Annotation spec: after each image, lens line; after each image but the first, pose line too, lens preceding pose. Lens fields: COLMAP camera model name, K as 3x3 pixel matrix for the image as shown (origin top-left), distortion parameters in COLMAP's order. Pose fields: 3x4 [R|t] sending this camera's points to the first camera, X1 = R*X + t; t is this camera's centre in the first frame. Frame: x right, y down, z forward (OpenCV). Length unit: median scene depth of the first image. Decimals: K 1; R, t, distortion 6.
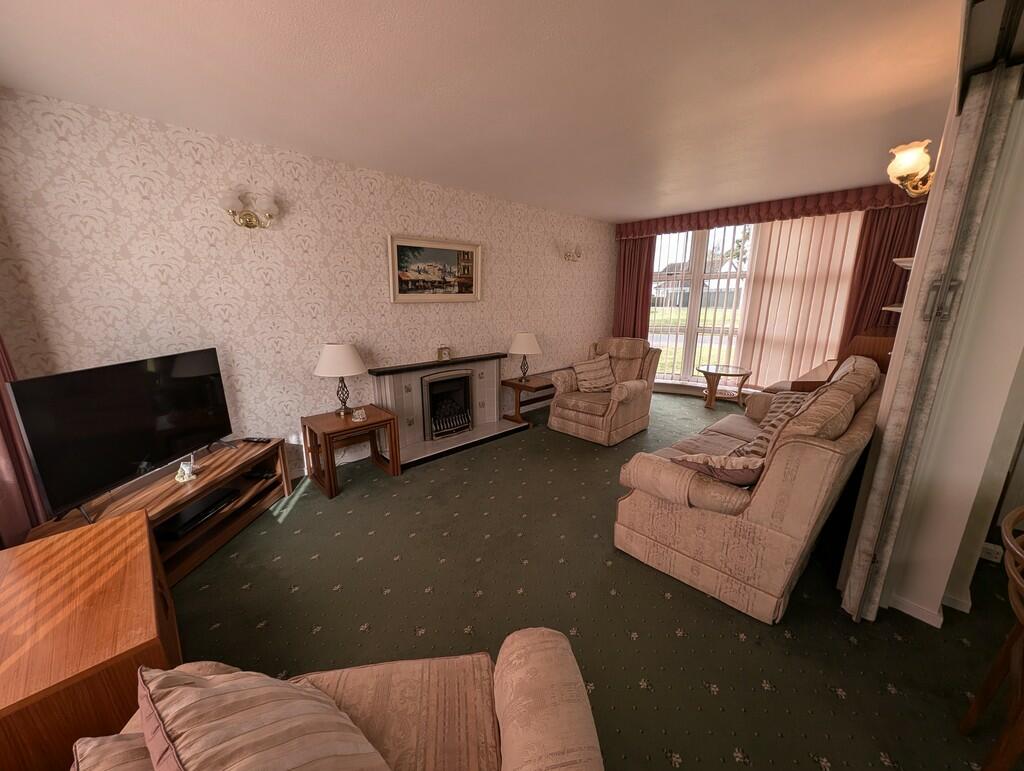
lens RADIAL K [[388.6, 0, 512.2], [0, 388.6, 386.0], [0, 0, 1]] dist [-0.000542, -0.000059]
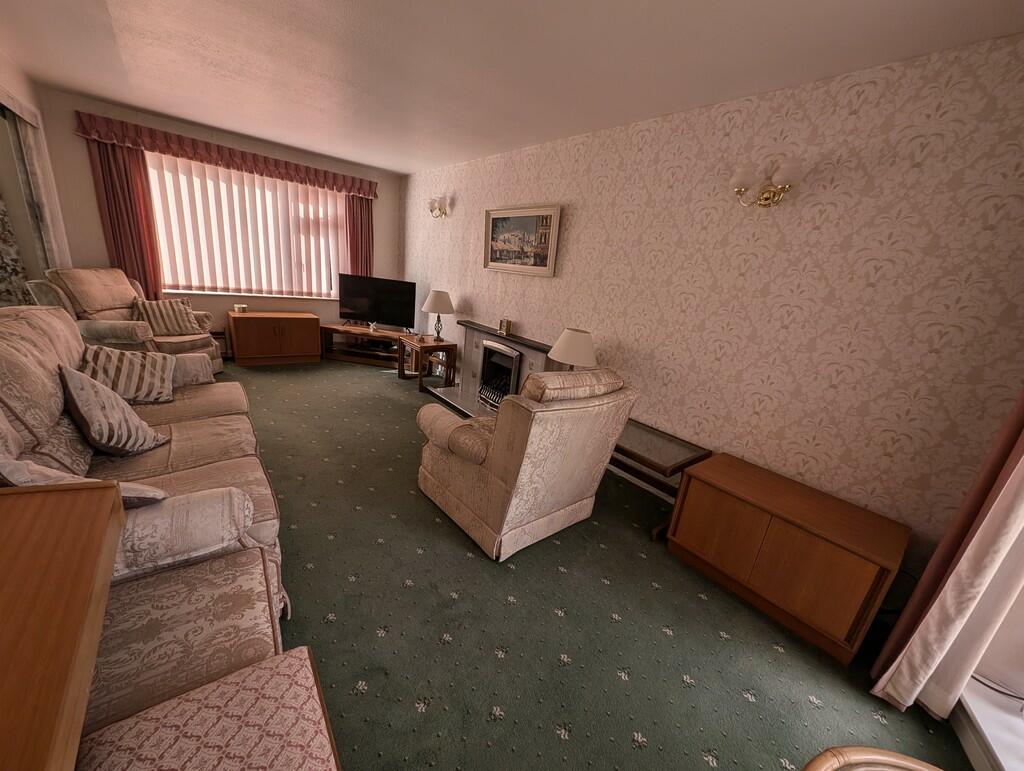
lens RADIAL K [[388.6, 0, 511.2], [0, 388.6, 386.0], [0, 0, 1]] dist [-0.000542, -0.000059]
pose [[-0.082238, 0.281706, -0.955970, 0.828711], [-0.328376, 0.897995, 0.292871, -0.247116], [0.940960, 0.338003, 0.018656, 1.083369]]
